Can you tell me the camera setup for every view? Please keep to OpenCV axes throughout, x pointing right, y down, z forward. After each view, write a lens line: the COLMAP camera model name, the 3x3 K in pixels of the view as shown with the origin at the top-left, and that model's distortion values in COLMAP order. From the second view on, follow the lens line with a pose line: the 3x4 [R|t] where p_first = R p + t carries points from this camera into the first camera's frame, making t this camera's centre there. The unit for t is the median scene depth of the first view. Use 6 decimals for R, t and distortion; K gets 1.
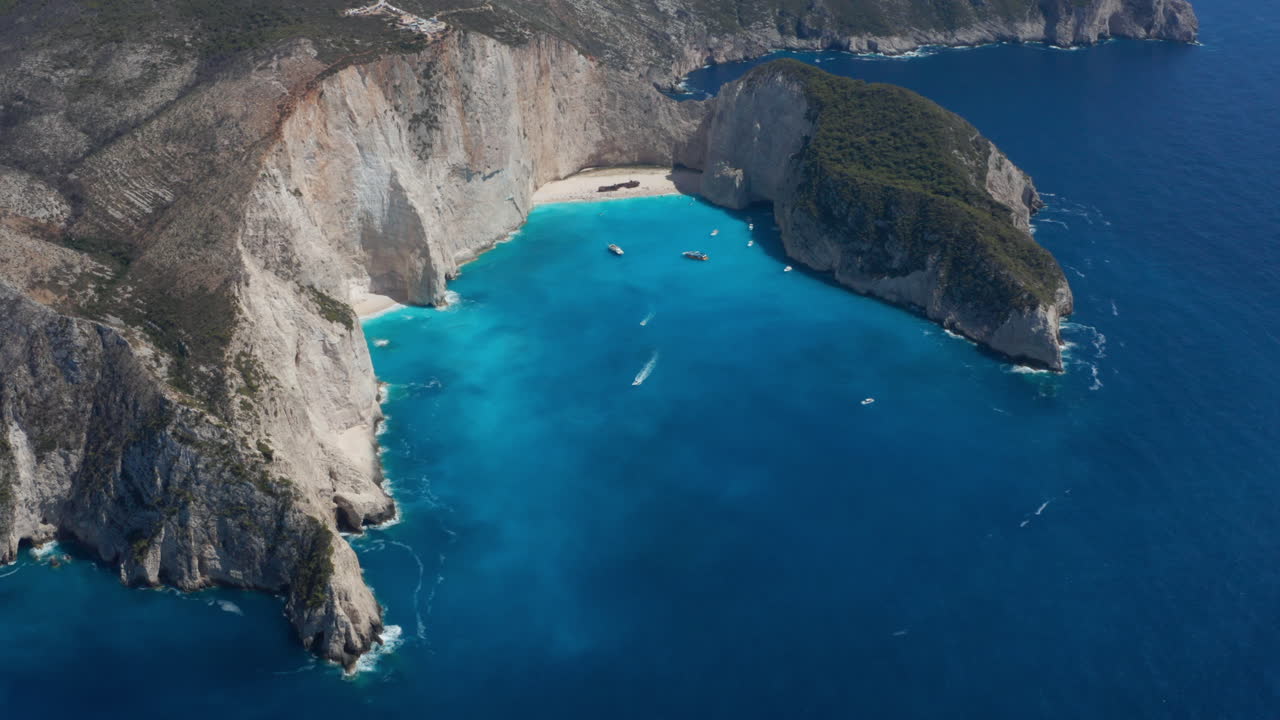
lens RADIAL K [[1401.4, 0, 640.0], [0, 1401.4, 360.0], [0, 0, 1]] dist [-0.241930, -0.002839]
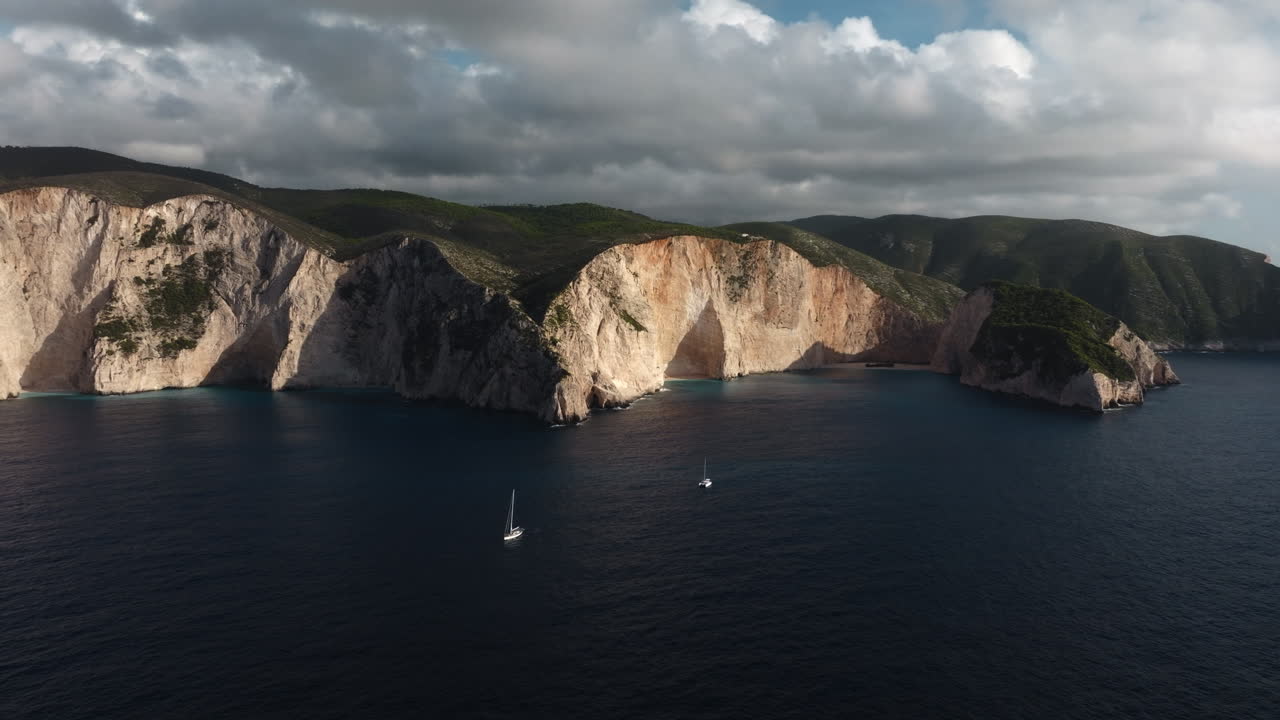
lens RADIAL K [[1024.7, 0, 640.0], [0, 1024.7, 360.0], [0, 0, 1]] dist [-0.042575, -0.028823]
pose [[0.894042, 0.054198, -0.444693, 0.296070], [-0.210636, 0.926941, -0.310504, 0.327864], [0.395375, 0.371272, 0.840140, -0.068426]]
